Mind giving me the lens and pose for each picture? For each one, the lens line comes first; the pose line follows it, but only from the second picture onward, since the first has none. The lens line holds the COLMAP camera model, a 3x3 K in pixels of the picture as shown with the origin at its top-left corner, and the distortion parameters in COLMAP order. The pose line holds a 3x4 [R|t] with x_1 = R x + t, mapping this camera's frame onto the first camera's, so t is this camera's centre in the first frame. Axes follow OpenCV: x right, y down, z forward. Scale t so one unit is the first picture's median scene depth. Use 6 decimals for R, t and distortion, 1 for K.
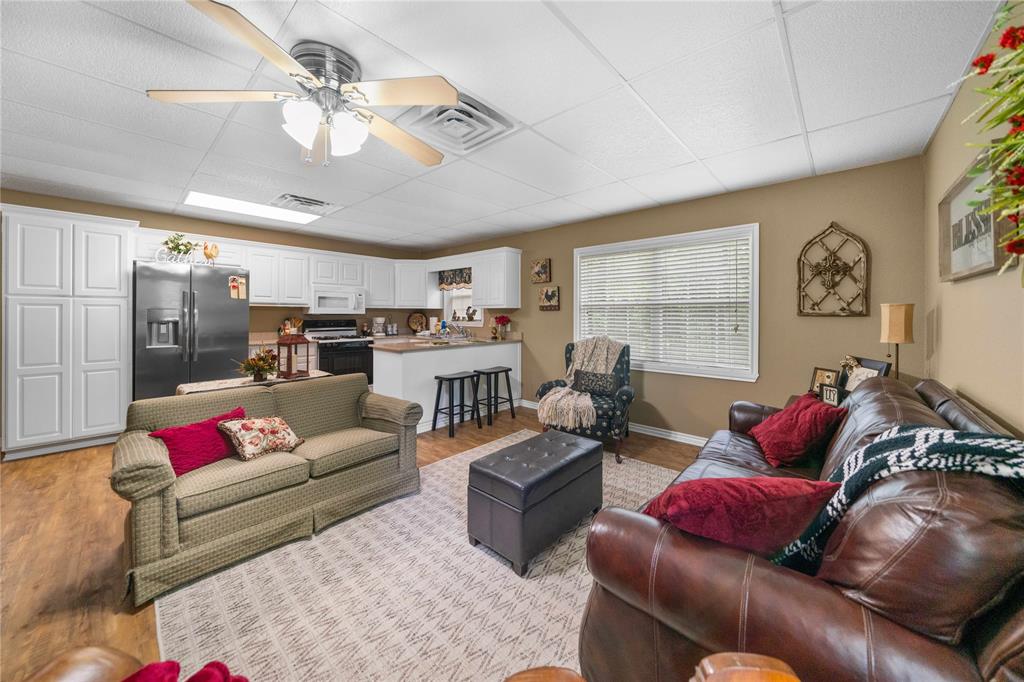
lens RADIAL K [[363.2, 0, 527.1], [0, 363.2, 320.3], [0, 0, 1]] dist [-0.001774, 0.000221]
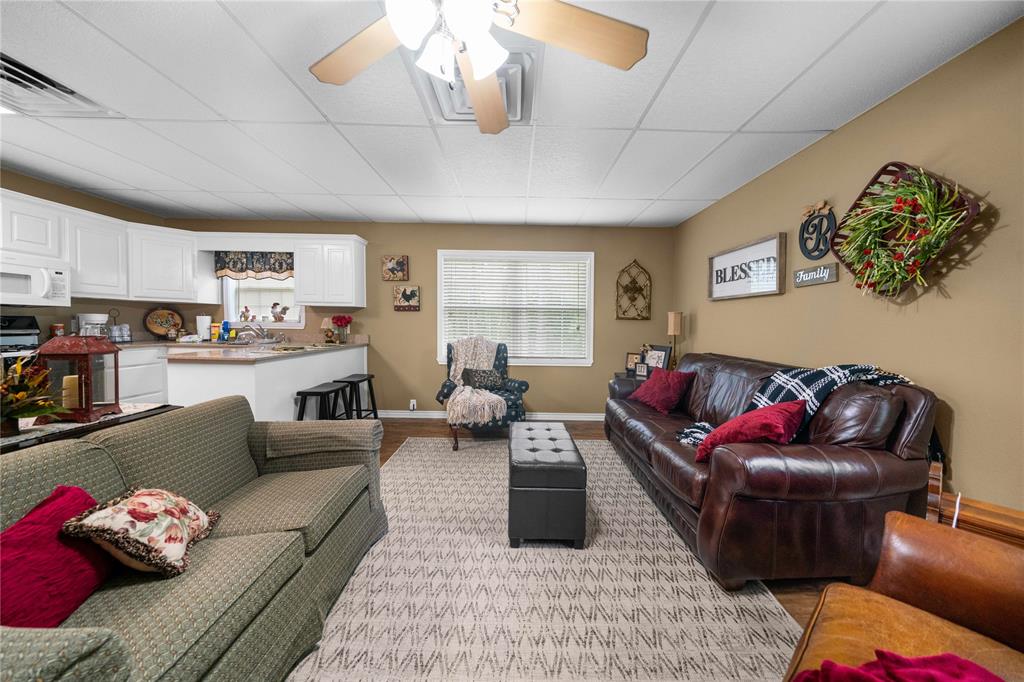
lens RADIAL K [[340.8, 0, 516.8], [0, 340.8, 339.2], [0, 0, 1]] dist [-0.009087, 0.000271]
pose [[0.748239, -0.018743, 0.663165, -0.295027], [-0.003827, 0.999462, 0.032566, 0.015567], [-0.663418, -0.026905, 0.747765, 0.136731]]
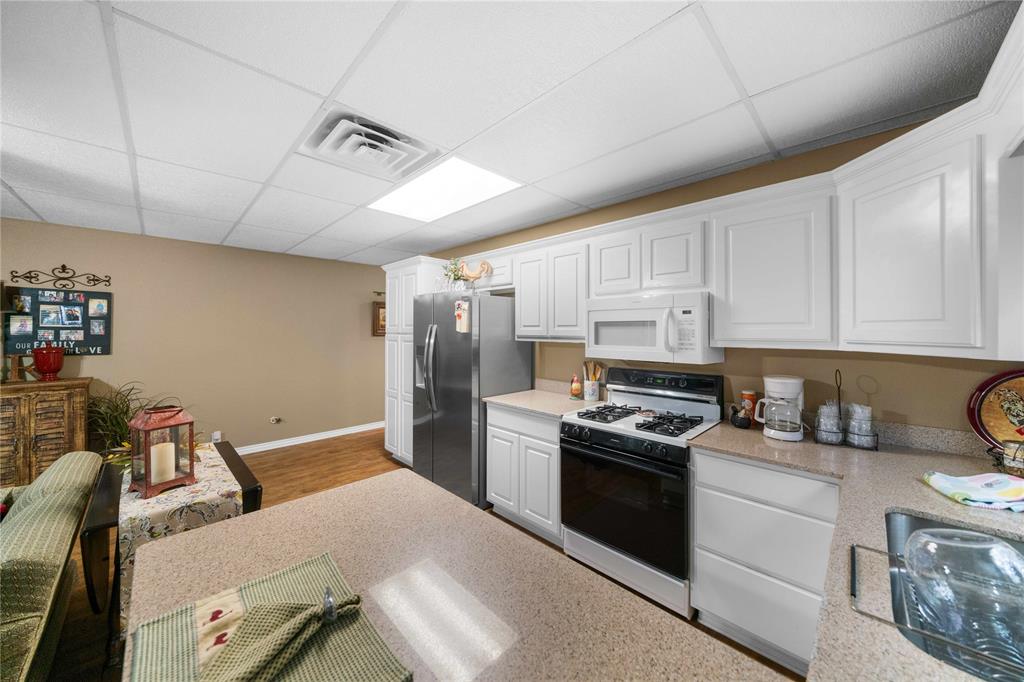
lens RADIAL K [[363.2, 0, 507.0], [0, 363.2, 330.5], [0, 0, 1]] dist [-0.001774, 0.000221]
pose [[-0.072580, -0.006400, -0.997342, -0.090666], [-0.021575, 0.999755, -0.004845, -0.049046], [0.997129, 0.021166, -0.072701, 0.915633]]
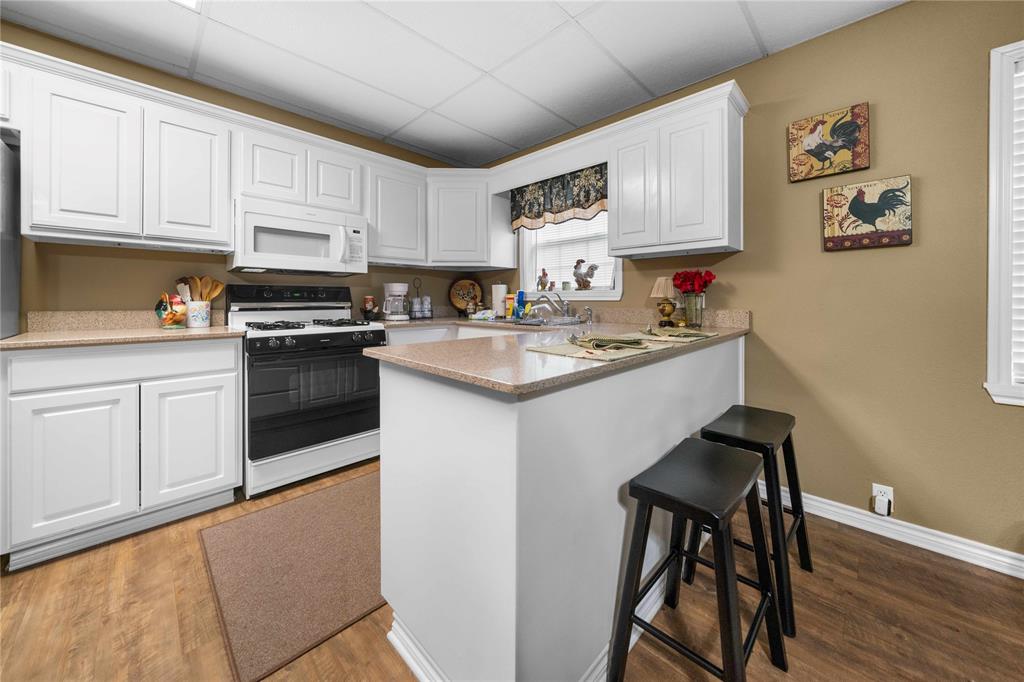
lens RADIAL K [[363.2, 0, 527.9], [0, 363.2, 306.3], [0, 0, 1]] dist [-0.001774, 0.000221]
pose [[0.999409, -0.002954, -0.034260, -0.245001], [0.002987, 0.999995, 0.000886, 0.027405], [0.034257, -0.000988, 0.999413, 0.591346]]
